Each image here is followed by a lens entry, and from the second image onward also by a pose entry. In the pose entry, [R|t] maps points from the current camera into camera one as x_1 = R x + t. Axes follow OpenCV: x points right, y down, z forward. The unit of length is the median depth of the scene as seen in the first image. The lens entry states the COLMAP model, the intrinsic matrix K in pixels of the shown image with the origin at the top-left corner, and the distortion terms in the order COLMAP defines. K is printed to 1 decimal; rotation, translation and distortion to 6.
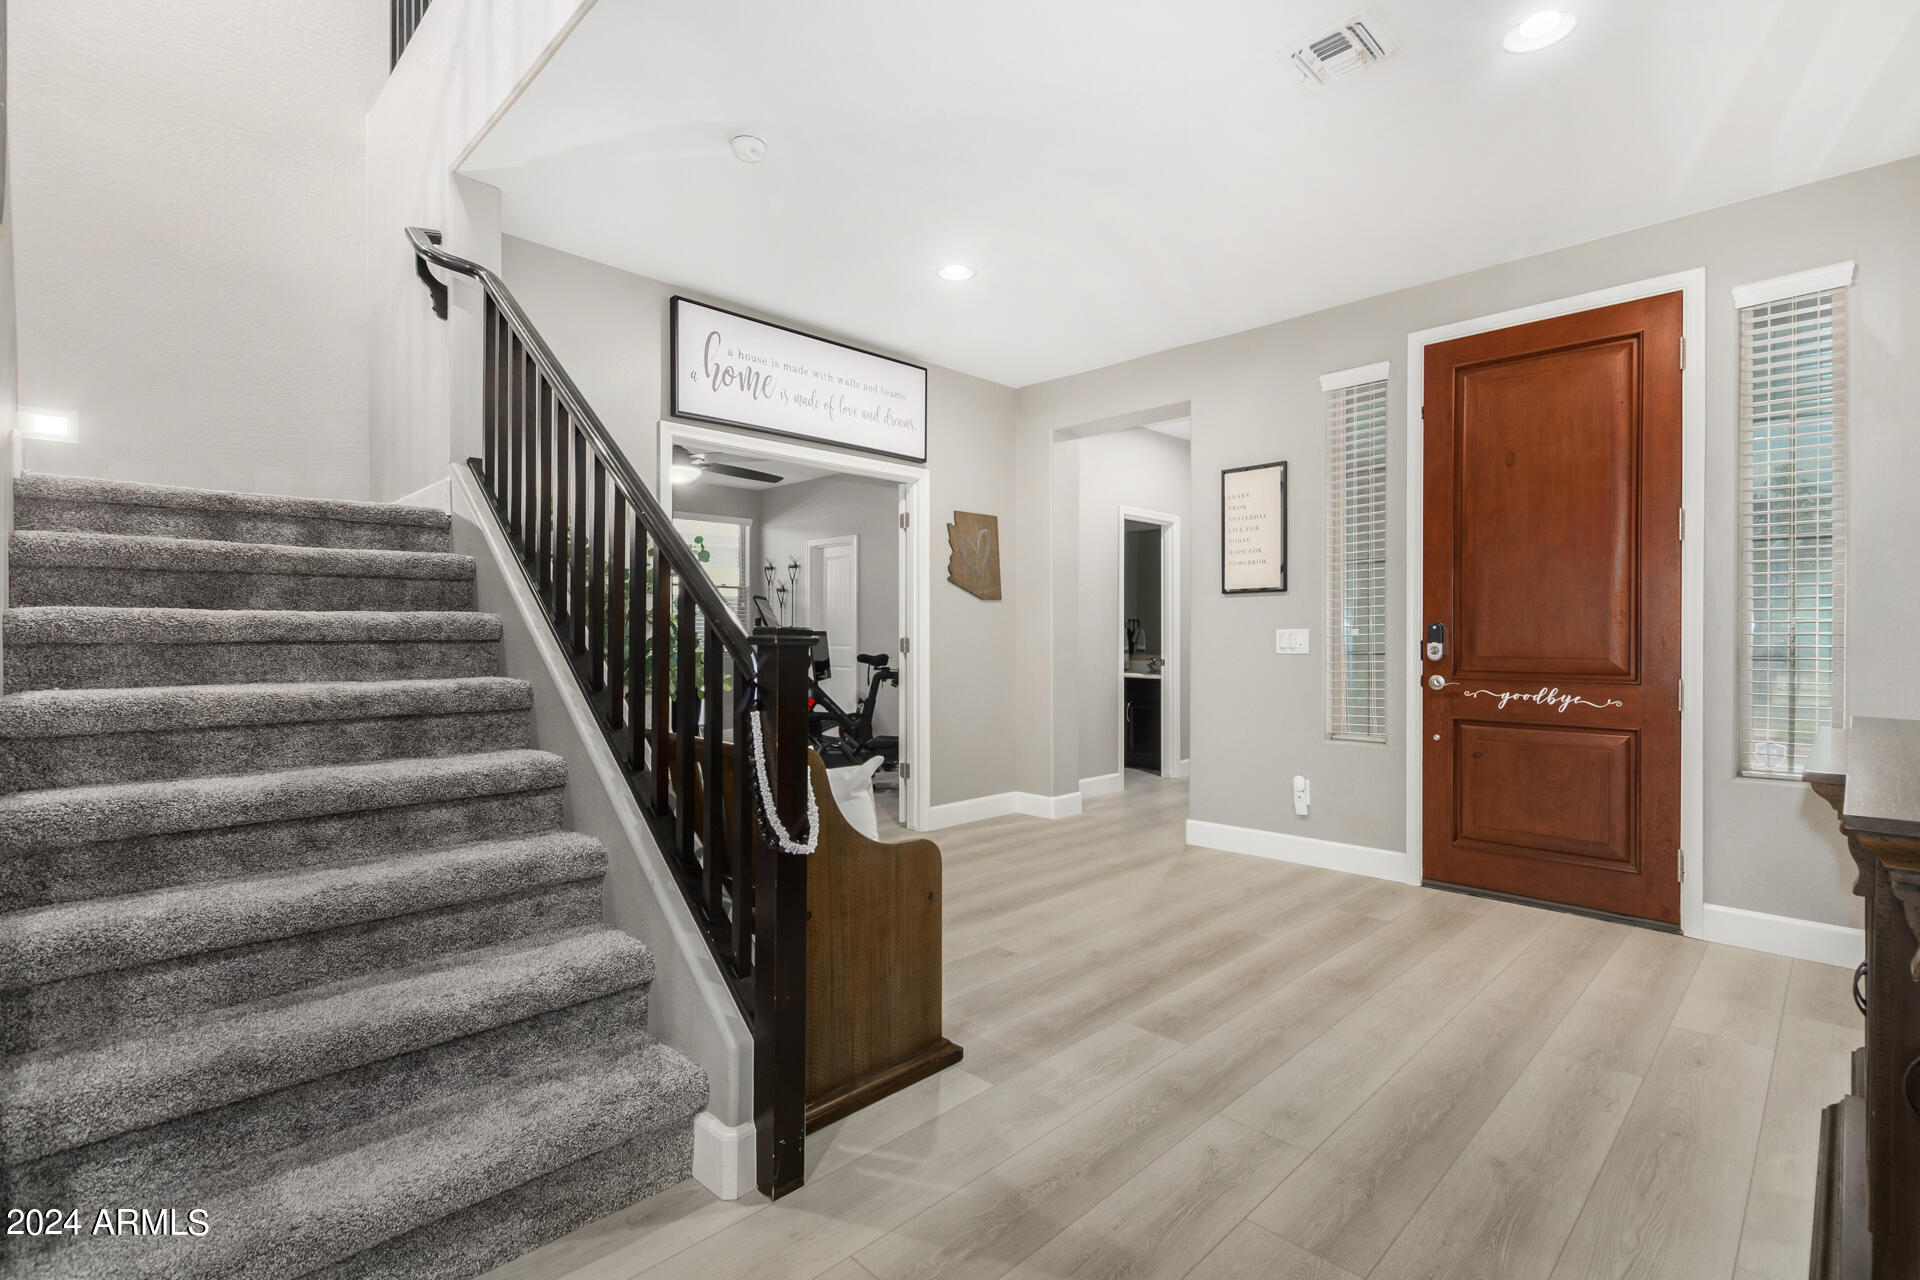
lens RADIAL K [[907.6, 0, 958.2], [0, 907.6, 644.5], [0, 0, 1]] dist [0.007630, -0.002291]
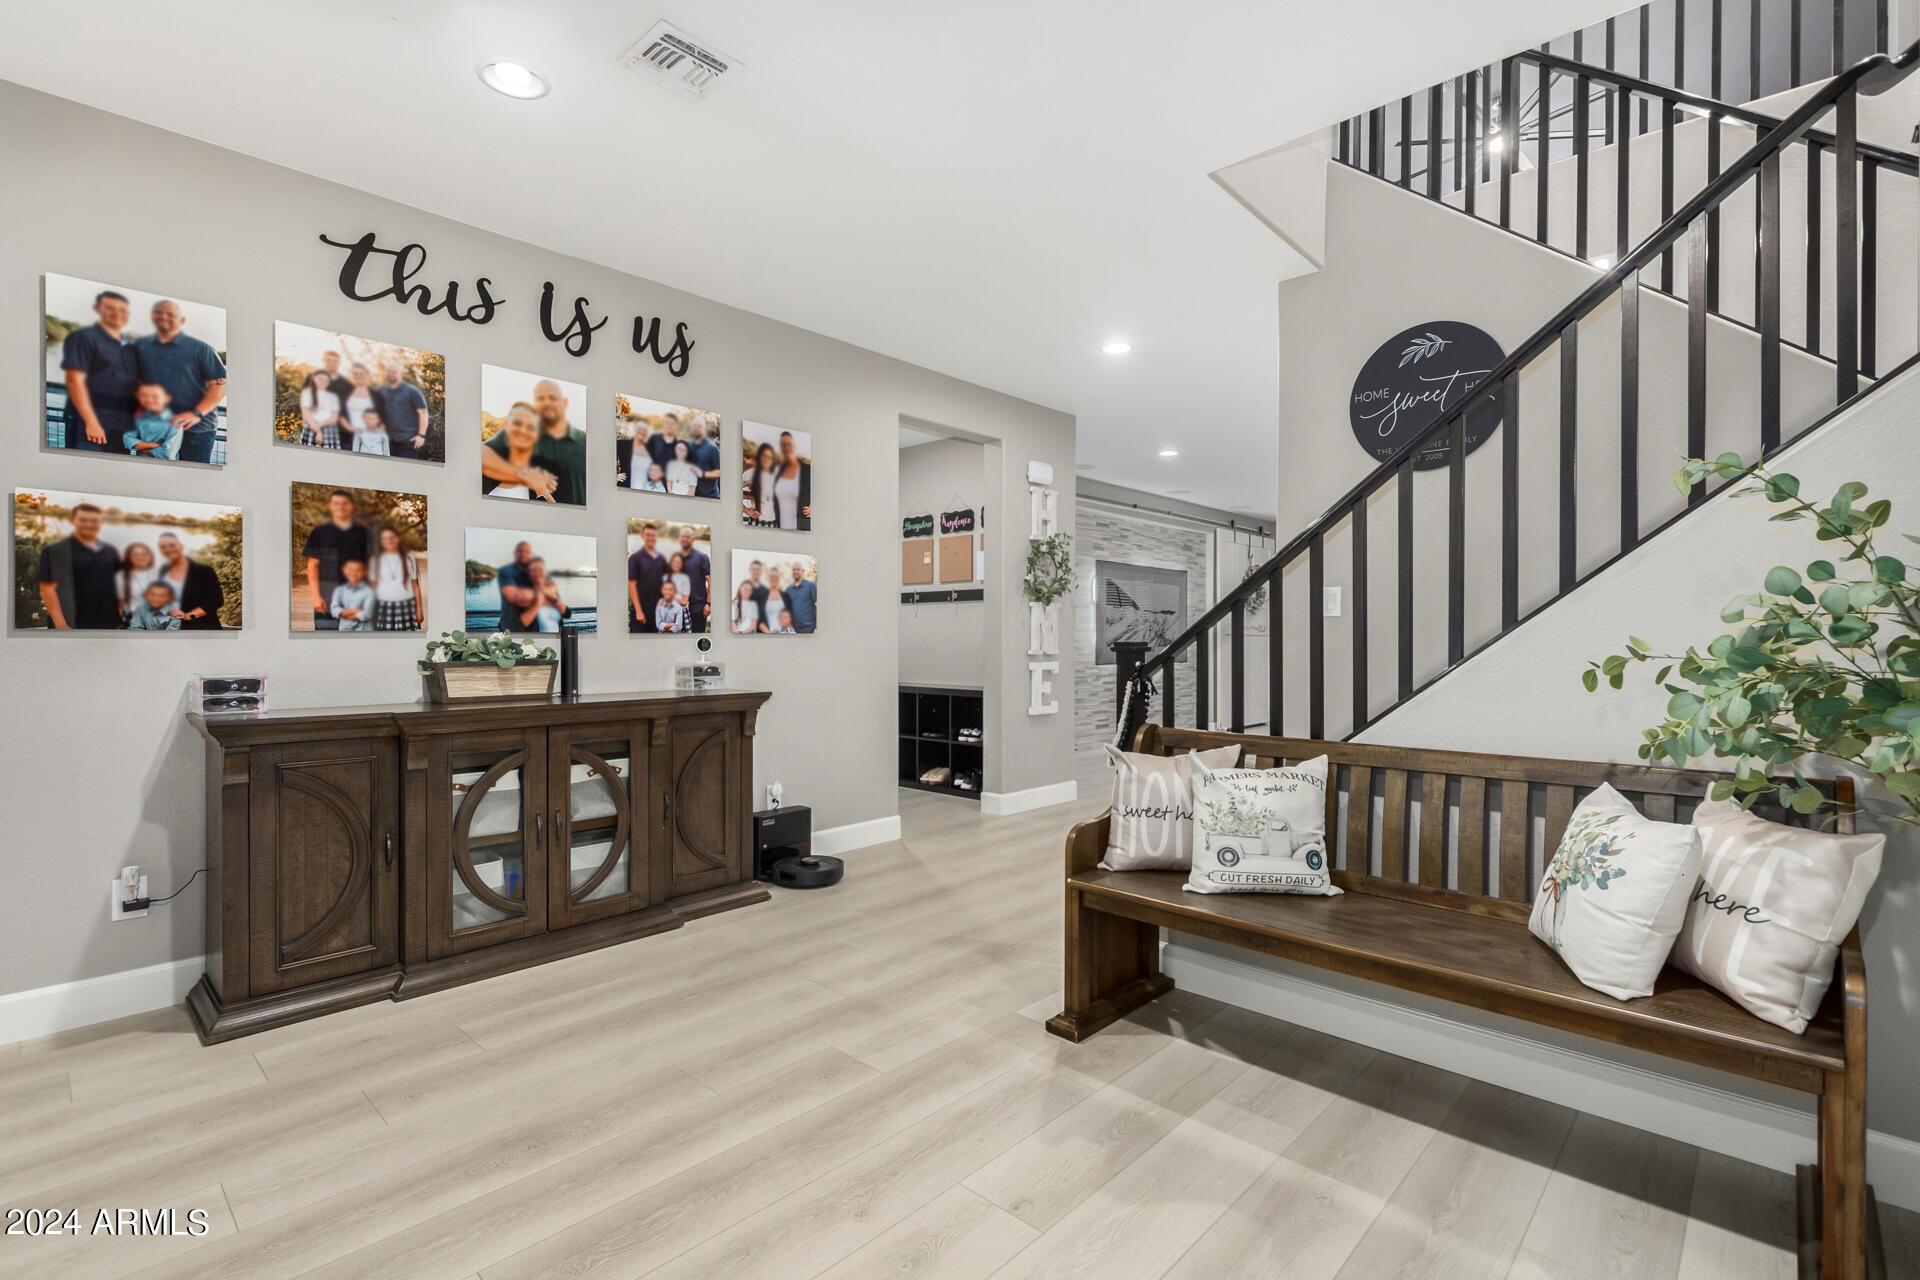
lens RADIAL K [[907.6, 0, 957.5], [0, 907.6, 643.6], [0, 0, 1]] dist [0.007630, -0.002291]
pose [[-0.999326, -0.000516, -0.036699, 0.145929], [-0.000907, 0.999943, 0.010636, -0.022893], [0.036691, 0.010662, -0.999270, 1.999062]]
